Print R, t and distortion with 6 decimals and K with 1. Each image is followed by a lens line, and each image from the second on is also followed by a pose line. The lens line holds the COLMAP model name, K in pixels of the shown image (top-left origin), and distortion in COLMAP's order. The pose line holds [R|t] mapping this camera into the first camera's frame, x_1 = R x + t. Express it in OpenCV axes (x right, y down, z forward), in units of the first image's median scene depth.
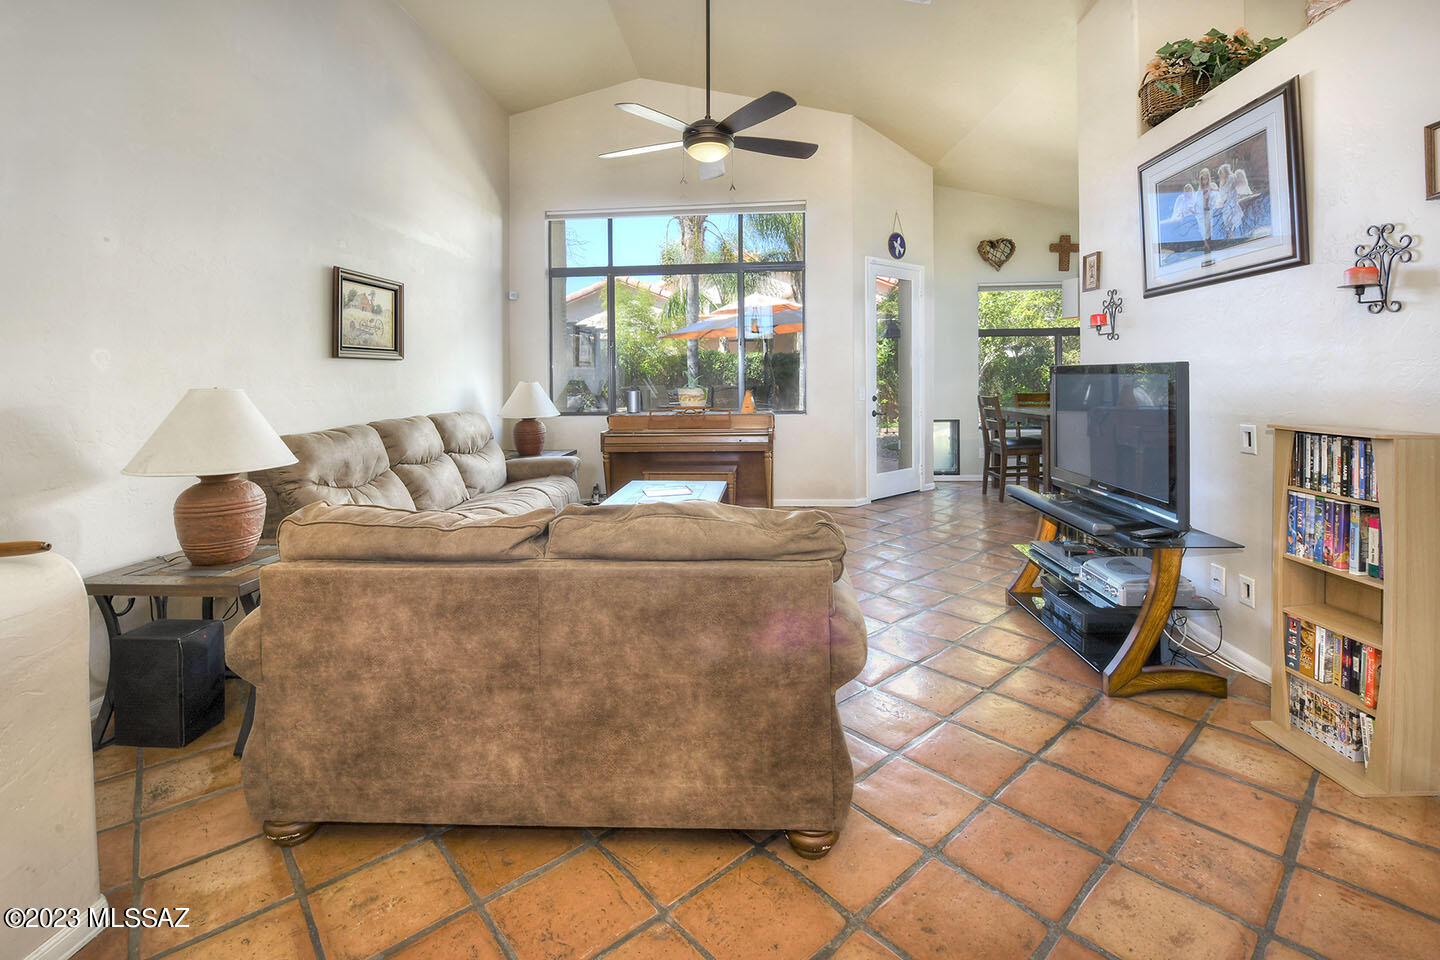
lens RADIAL K [[626.2, 0, 722.8], [0, 626.2, 364.7], [0, 0, 1]] dist [-0.011583, -0.000105]
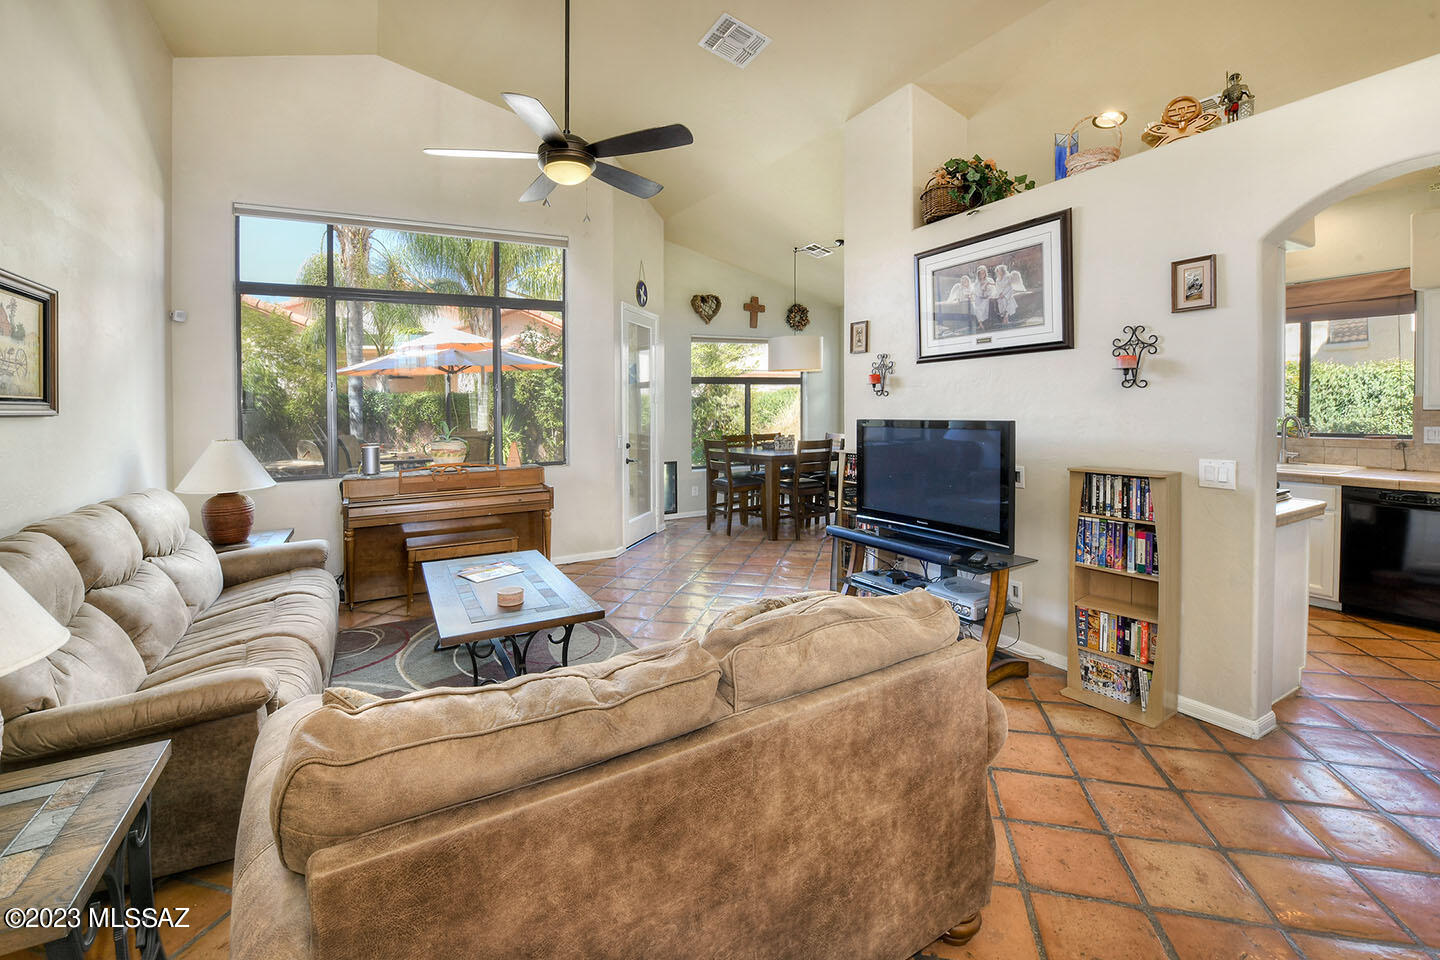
lens RADIAL K [[619.8, 0, 684.9], [0, 619.8, 413.9], [0, 0, 1]] dist [-0.016130, 0.000502]
pose [[0.853866, -0.005406, 0.520464, -0.521509], [-0.004619, 0.999828, 0.017964, -0.040826], [-0.520472, -0.017743, 0.853695, 0.299995]]
